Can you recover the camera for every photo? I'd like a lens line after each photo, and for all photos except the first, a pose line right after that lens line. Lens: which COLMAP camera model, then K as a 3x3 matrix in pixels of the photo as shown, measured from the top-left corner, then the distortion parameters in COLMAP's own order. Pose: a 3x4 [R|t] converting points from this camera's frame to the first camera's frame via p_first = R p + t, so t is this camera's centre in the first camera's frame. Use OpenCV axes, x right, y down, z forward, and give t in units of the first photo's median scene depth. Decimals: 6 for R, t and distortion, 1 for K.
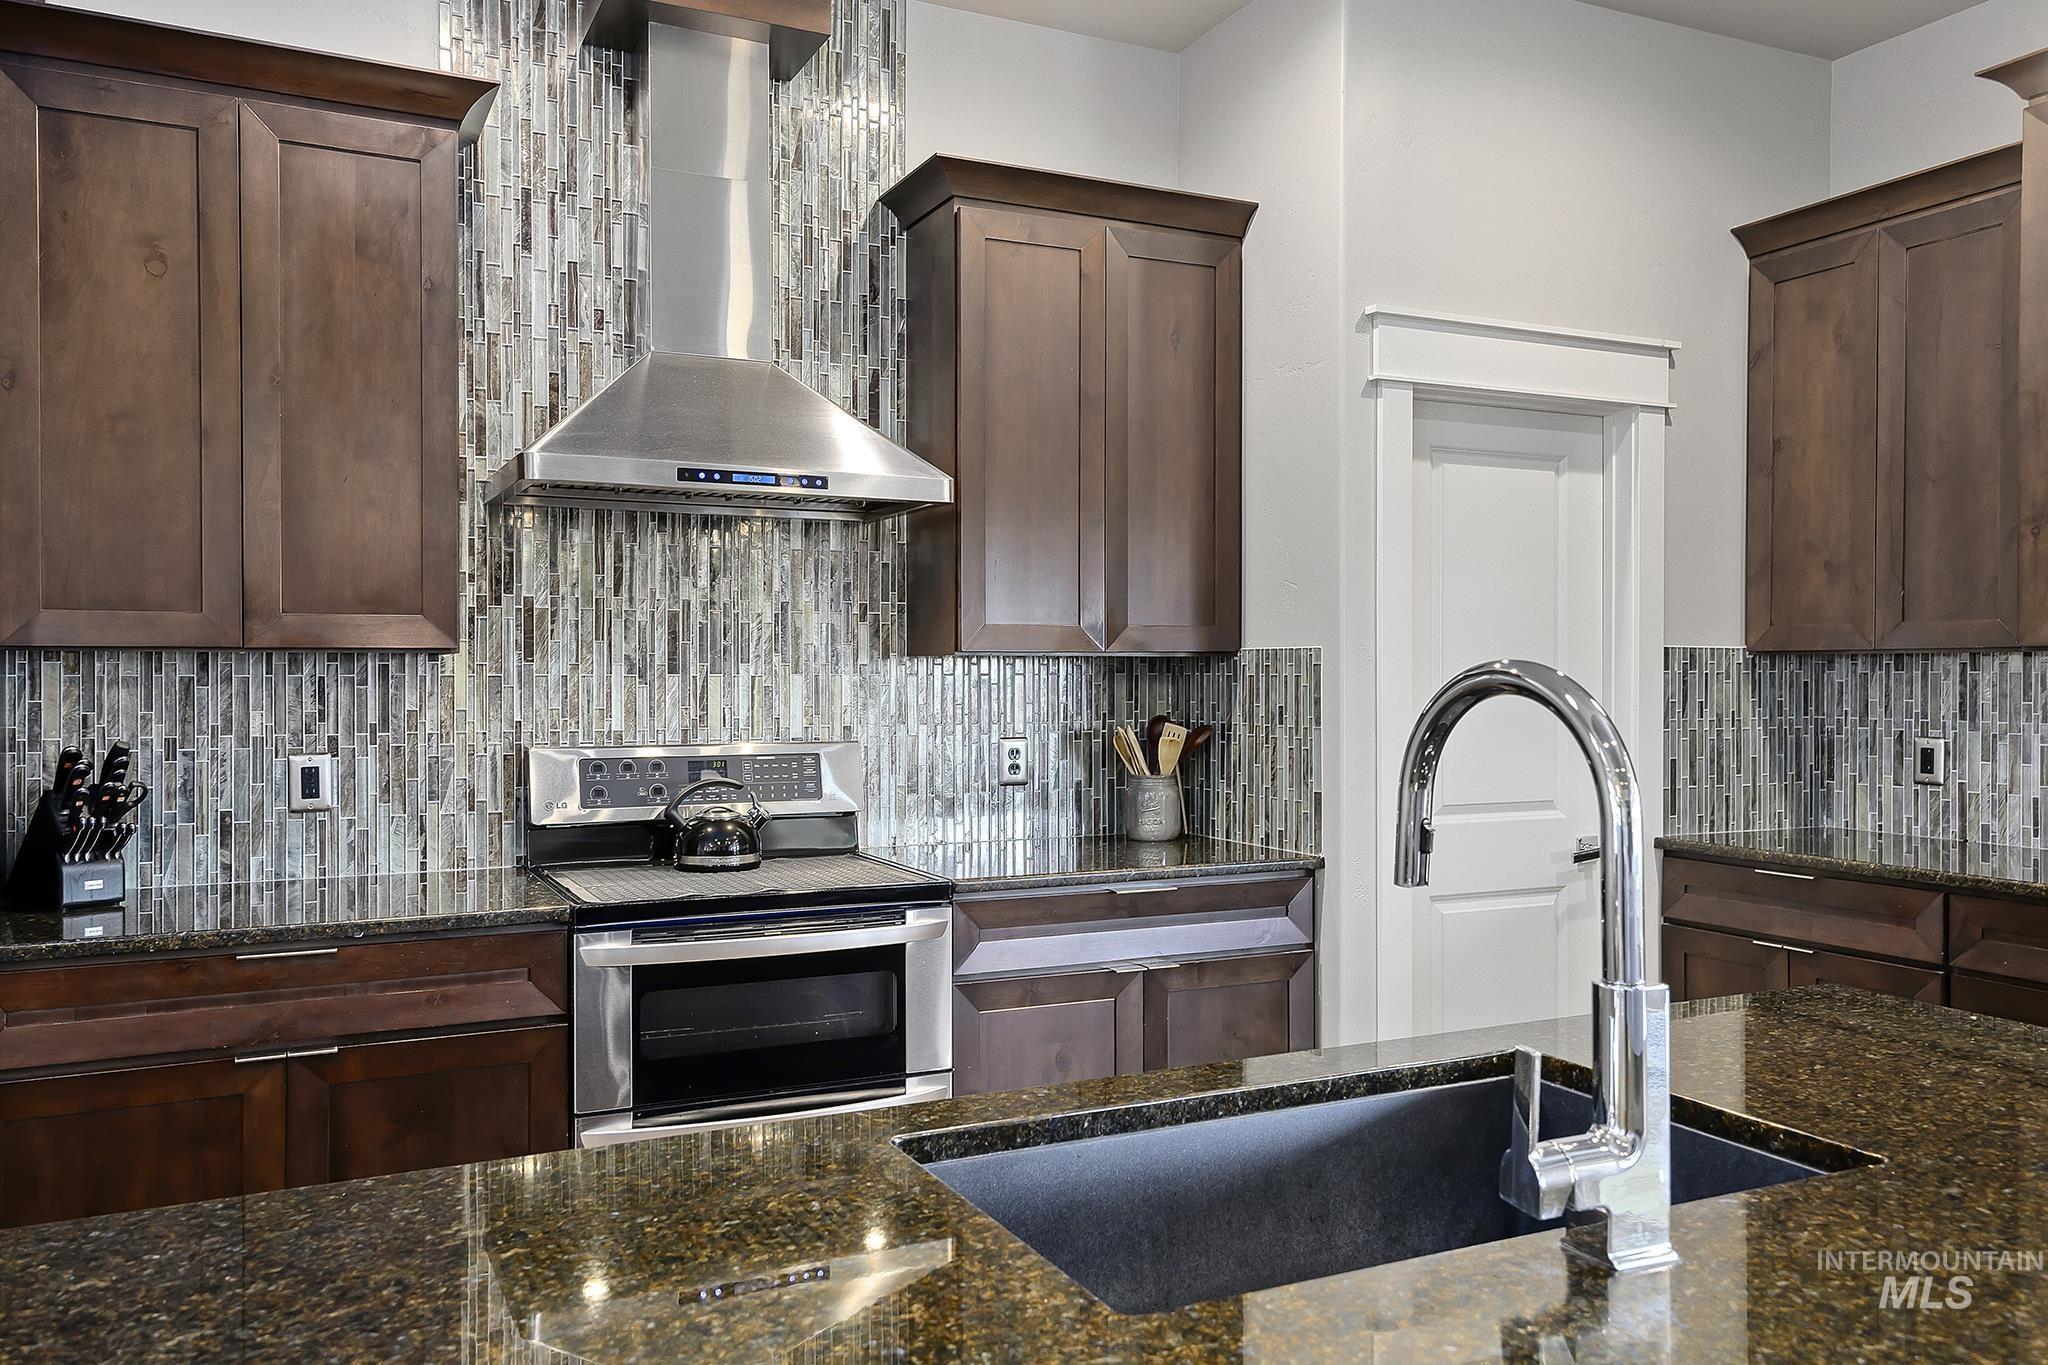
lens RADIAL K [[1539.9, 0, 1014.2], [0, 1539.9, 680.5], [0, 0, 1]] dist [0.029955, -0.001017]
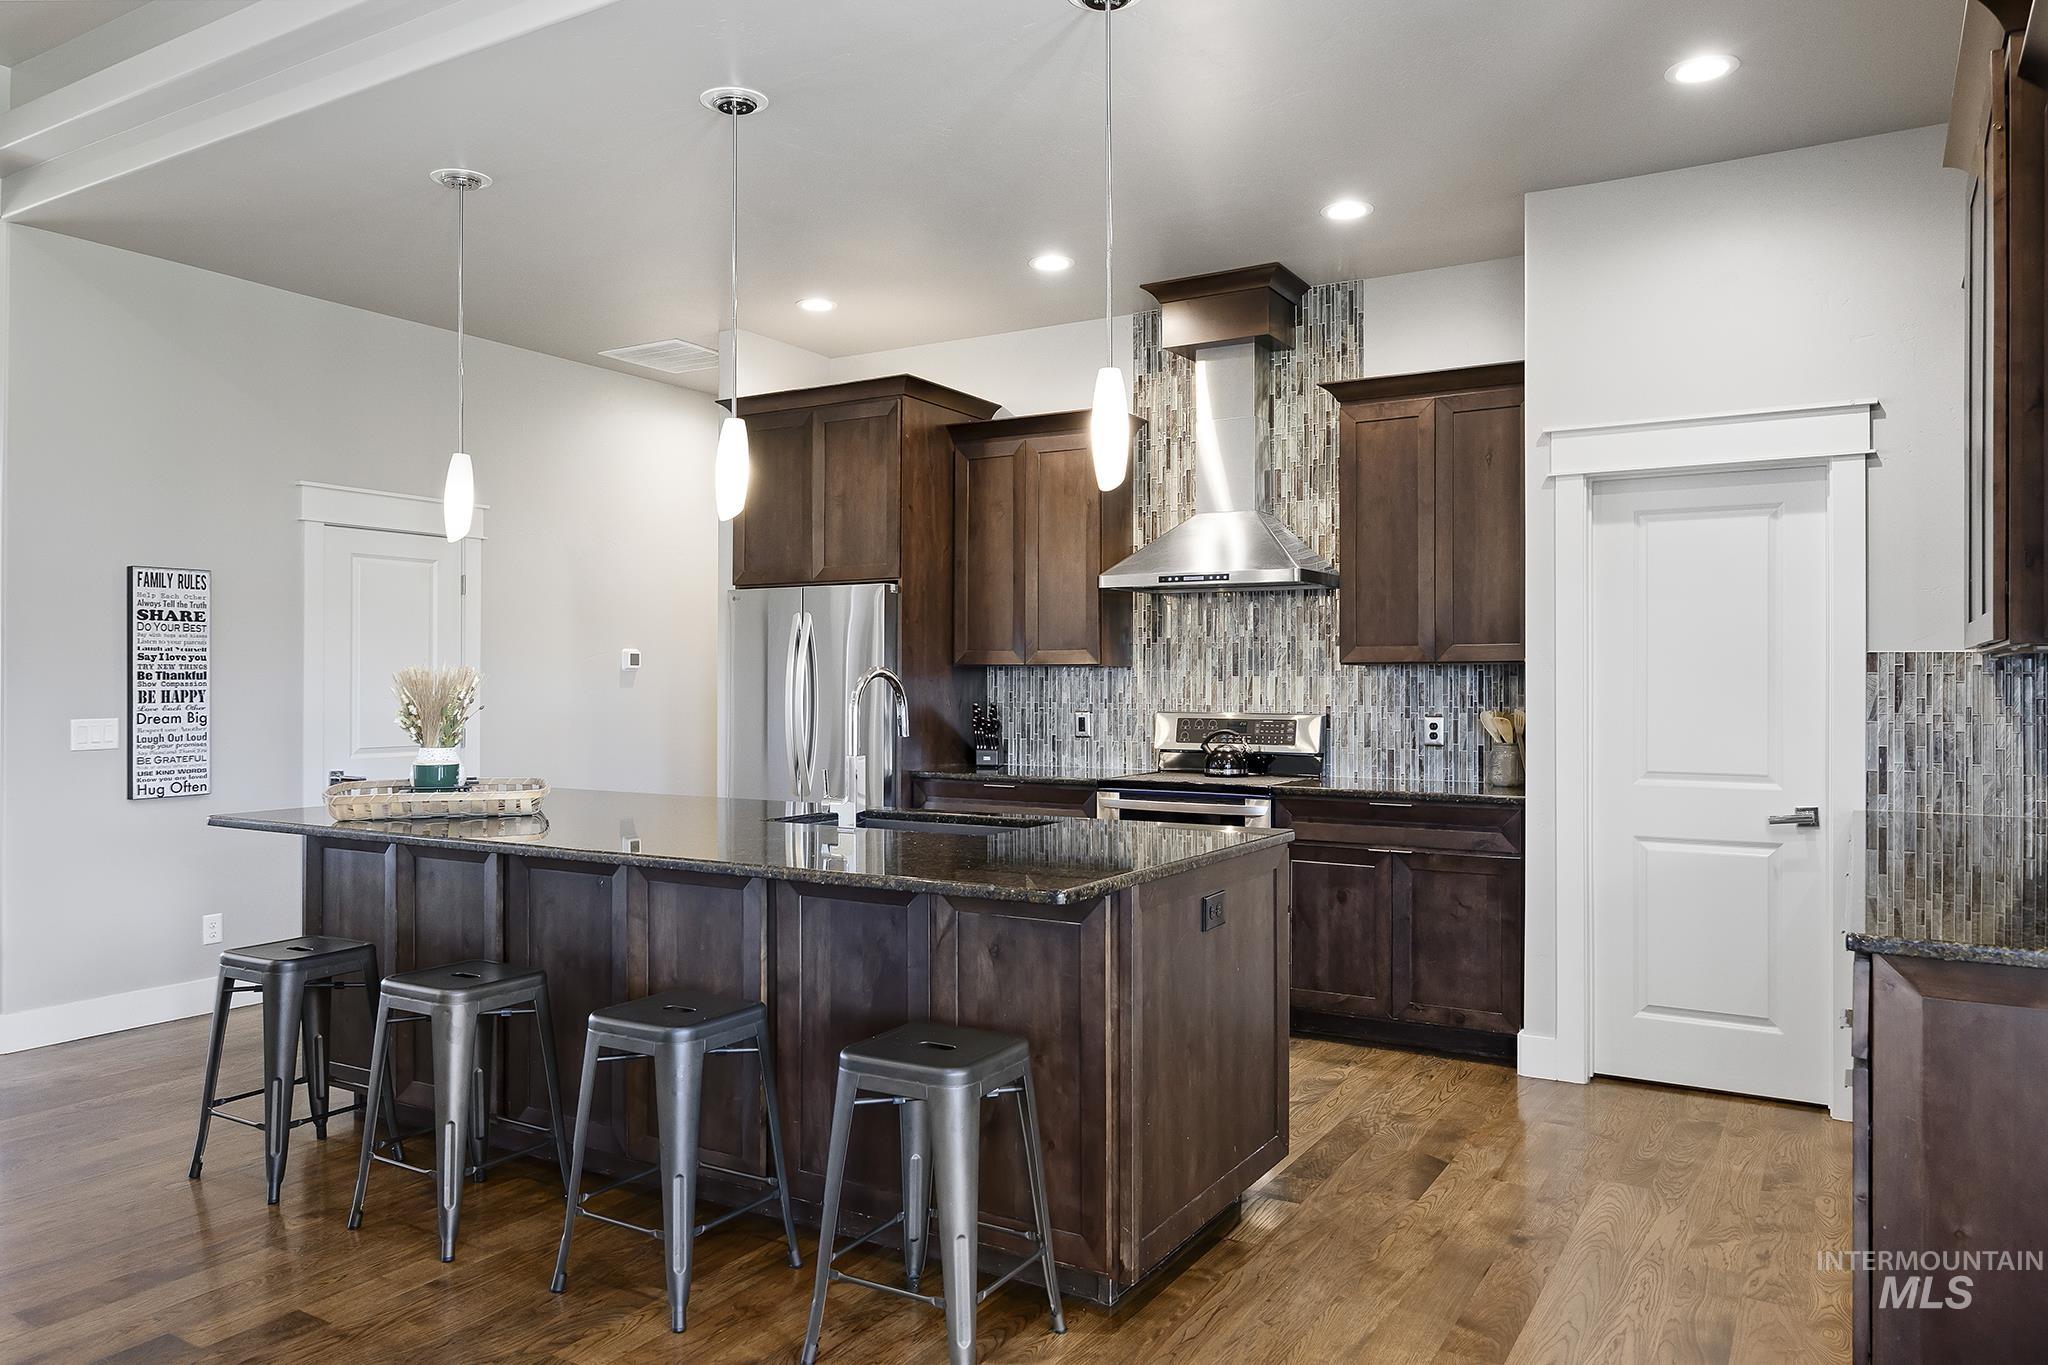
lens RADIAL K [[1345.4, 0, 1042.4], [0, 1345.4, 678.8], [0, 0, 1]] dist [-0.001060, -0.004118]
pose [[0.557748, -0.000649, -0.830010, 0.986622], [-0.006370, 0.999967, -0.005062, 0.008684], [0.829986, 0.008111, 0.557725, -0.117231]]
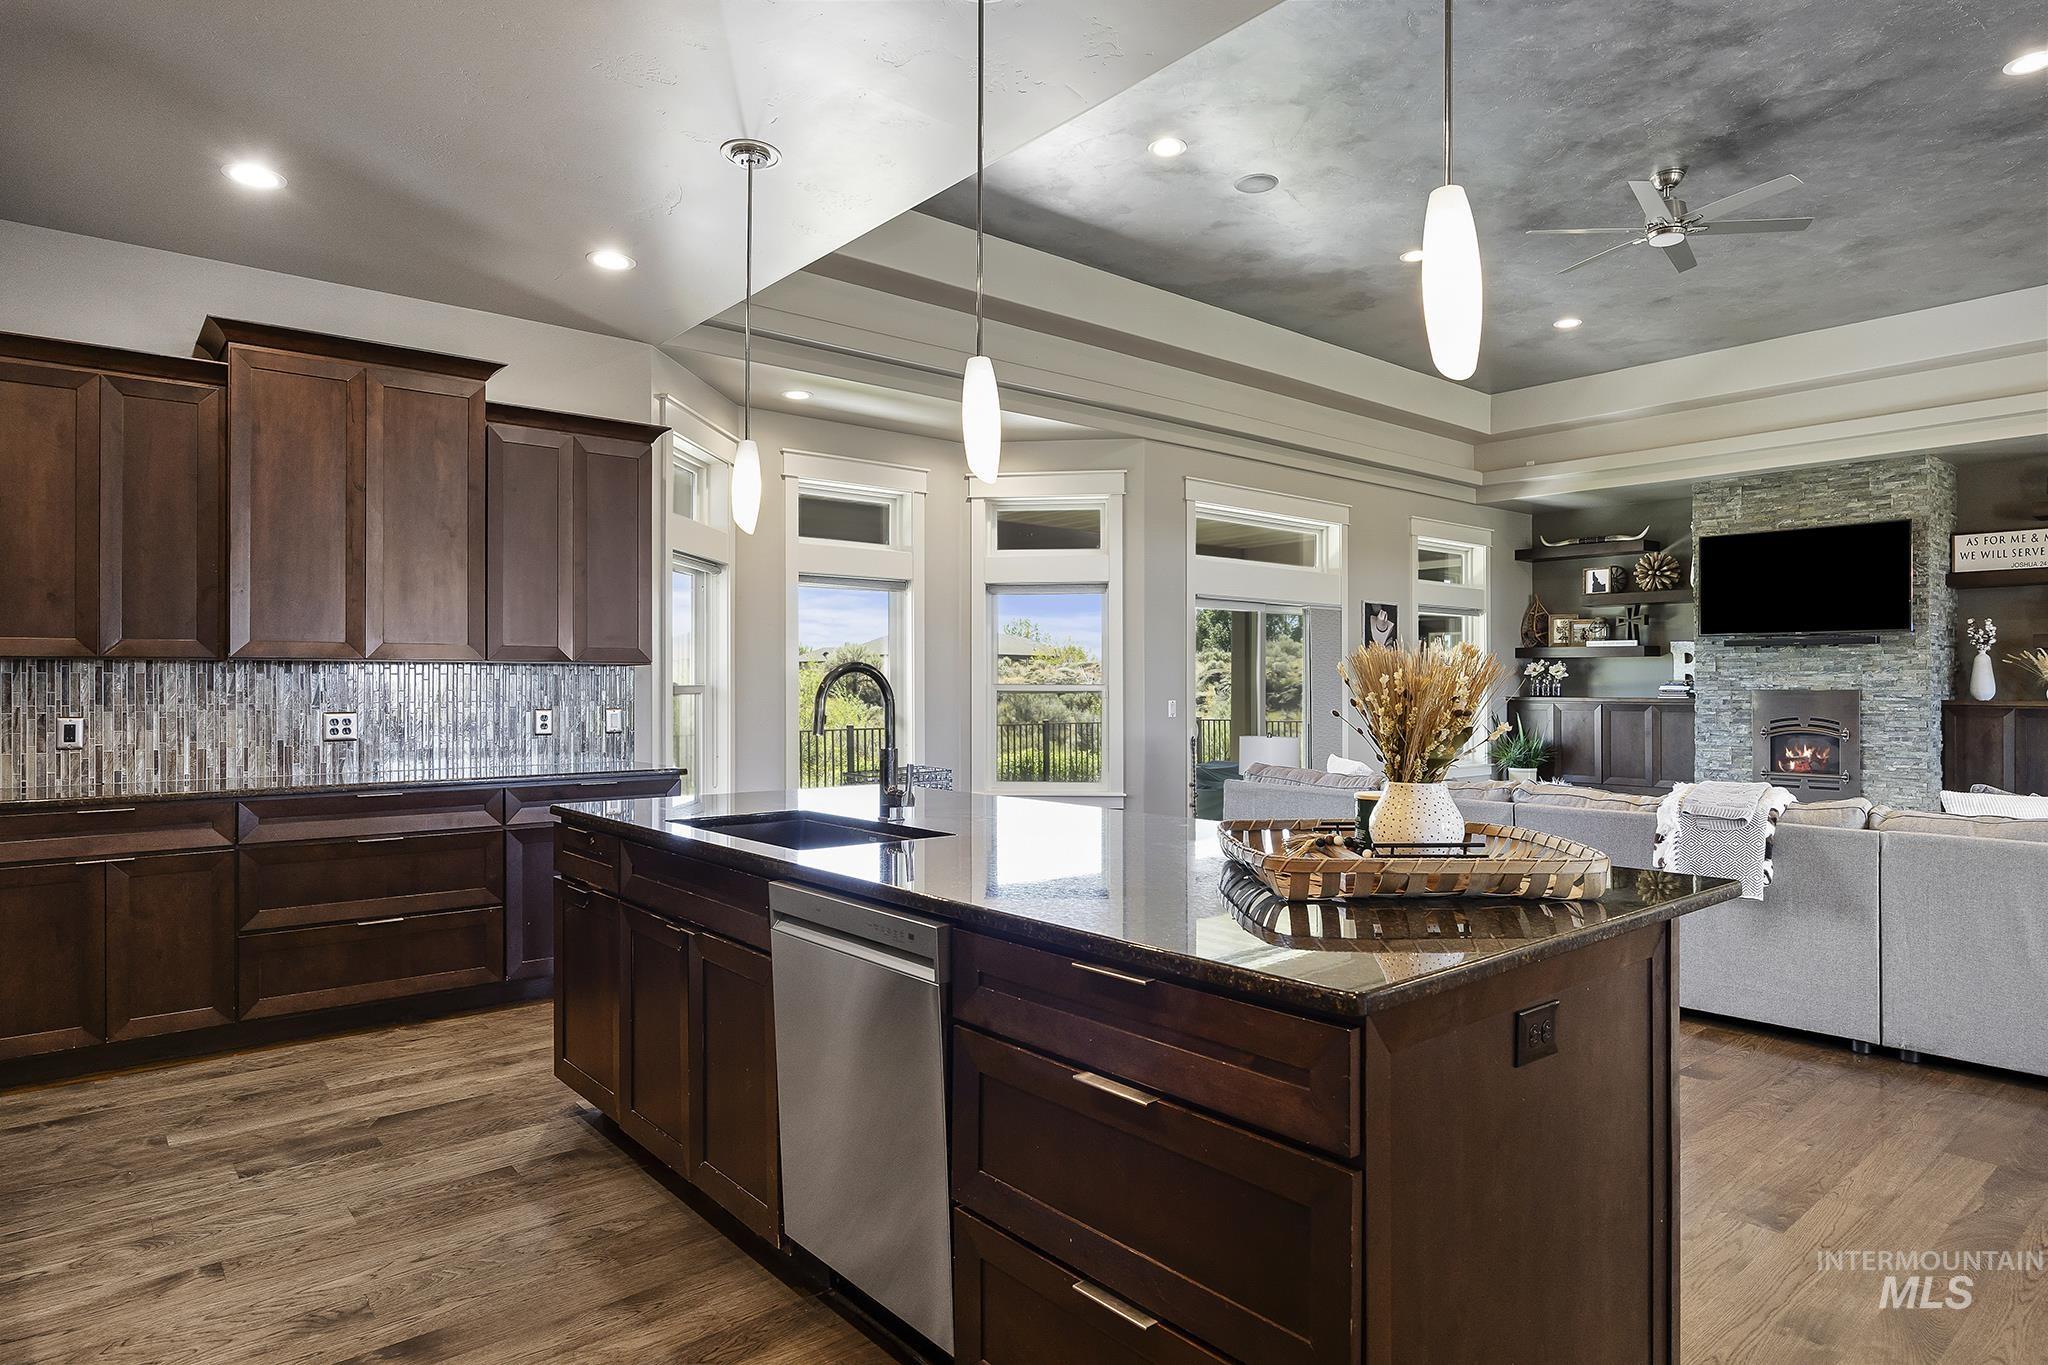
lens RADIAL K [[1187.6, 0, 1029.8], [0, 1187.6, 677.8], [0, 0, 1]] dist [-0.013823, 0.006561]
pose [[-0.243145, 0.006116, 0.969971, -0.756430], [0.007800, 0.999960, -0.004350, 0.011884], [-0.969959, 0.006508, -0.243183, 0.417259]]
